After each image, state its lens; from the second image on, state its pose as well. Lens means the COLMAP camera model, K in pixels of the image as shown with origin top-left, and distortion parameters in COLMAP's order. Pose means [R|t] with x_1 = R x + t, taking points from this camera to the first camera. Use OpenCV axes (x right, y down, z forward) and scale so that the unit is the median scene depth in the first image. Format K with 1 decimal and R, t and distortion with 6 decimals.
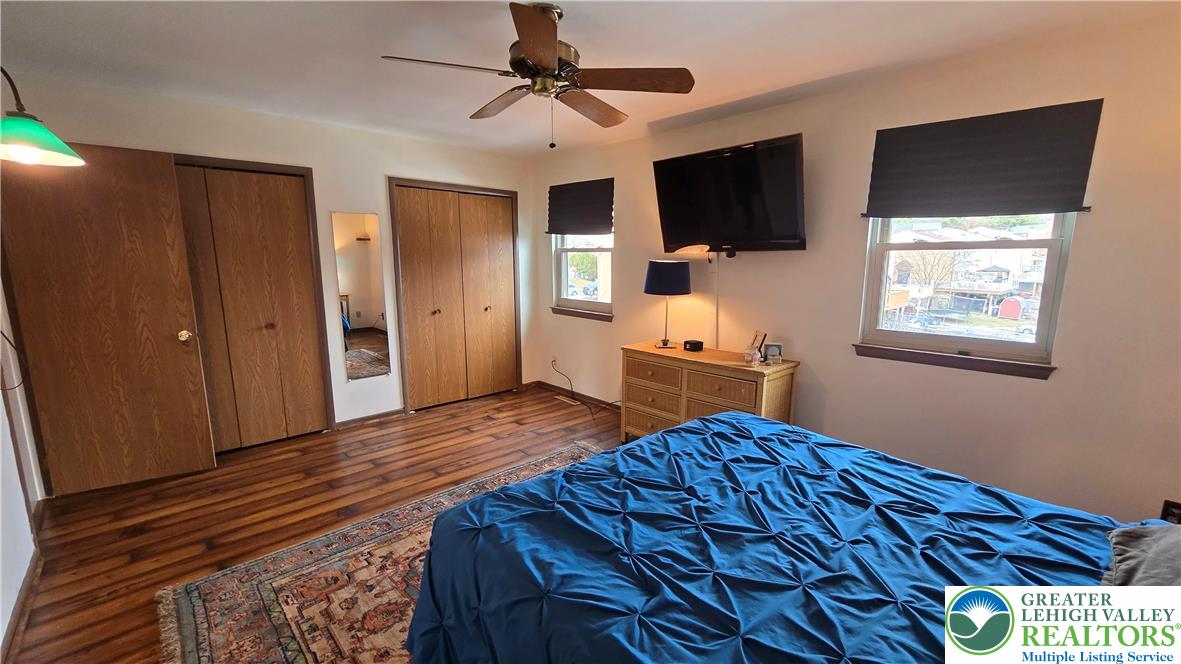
lens RADIAL K [[484.4, 0, 594.3], [0, 484.4, 337.3], [0, 0, 1]] dist [0.001697, -0.000837]
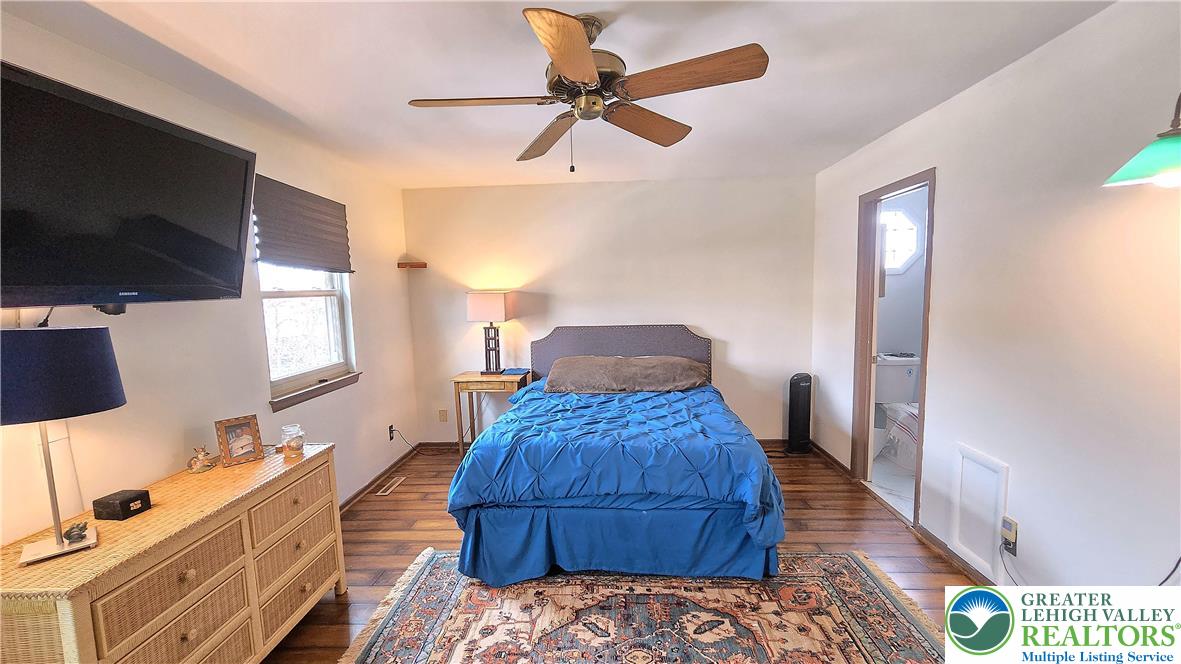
lens RADIAL K [[484.4, 0, 592.1], [0, 484.4, 341.7], [0, 0, 1]] dist [0.001697, -0.000837]
pose [[-0.694073, -0.063461, 0.717102, -0.460370], [0.136984, 0.966266, 0.218097, -0.185291], [-0.706752, 0.249606, -0.661966, 1.026224]]
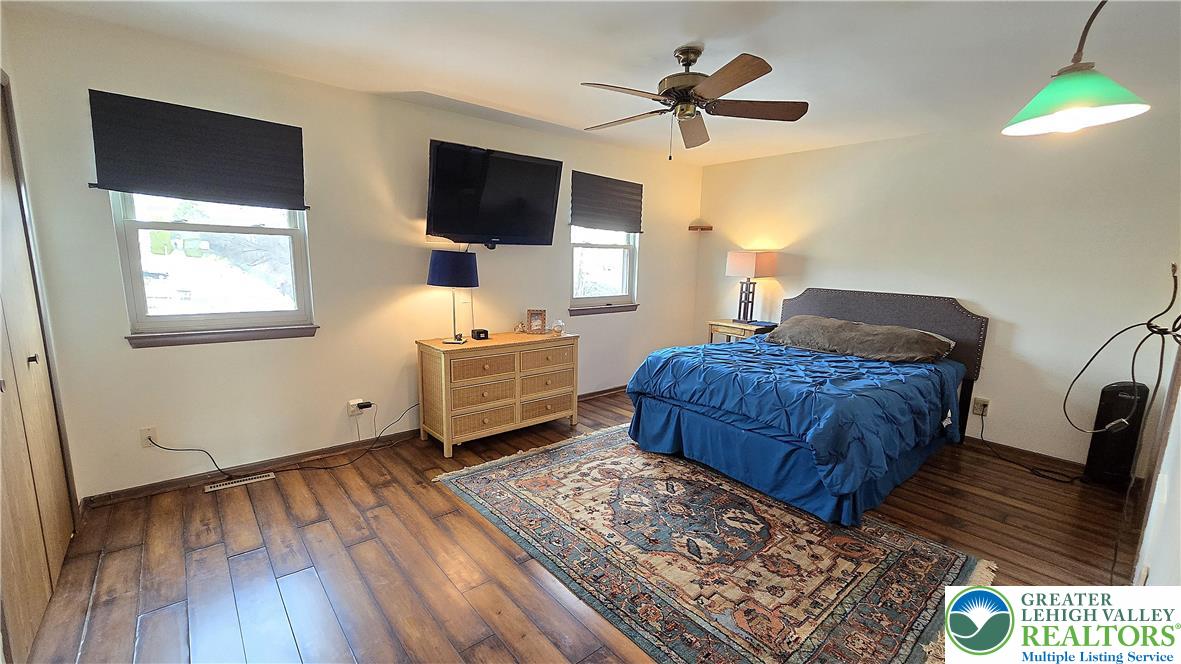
lens RADIAL K [[484.4, 0, 592.8], [0, 484.4, 340.3], [0, 0, 1]] dist [0.001697, -0.000837]
pose [[0.047958, -0.173261, 0.983708, -0.864643], [0.135695, 0.976841, 0.165436, -0.116683], [-0.989589, 0.125551, 0.070358, 0.745287]]
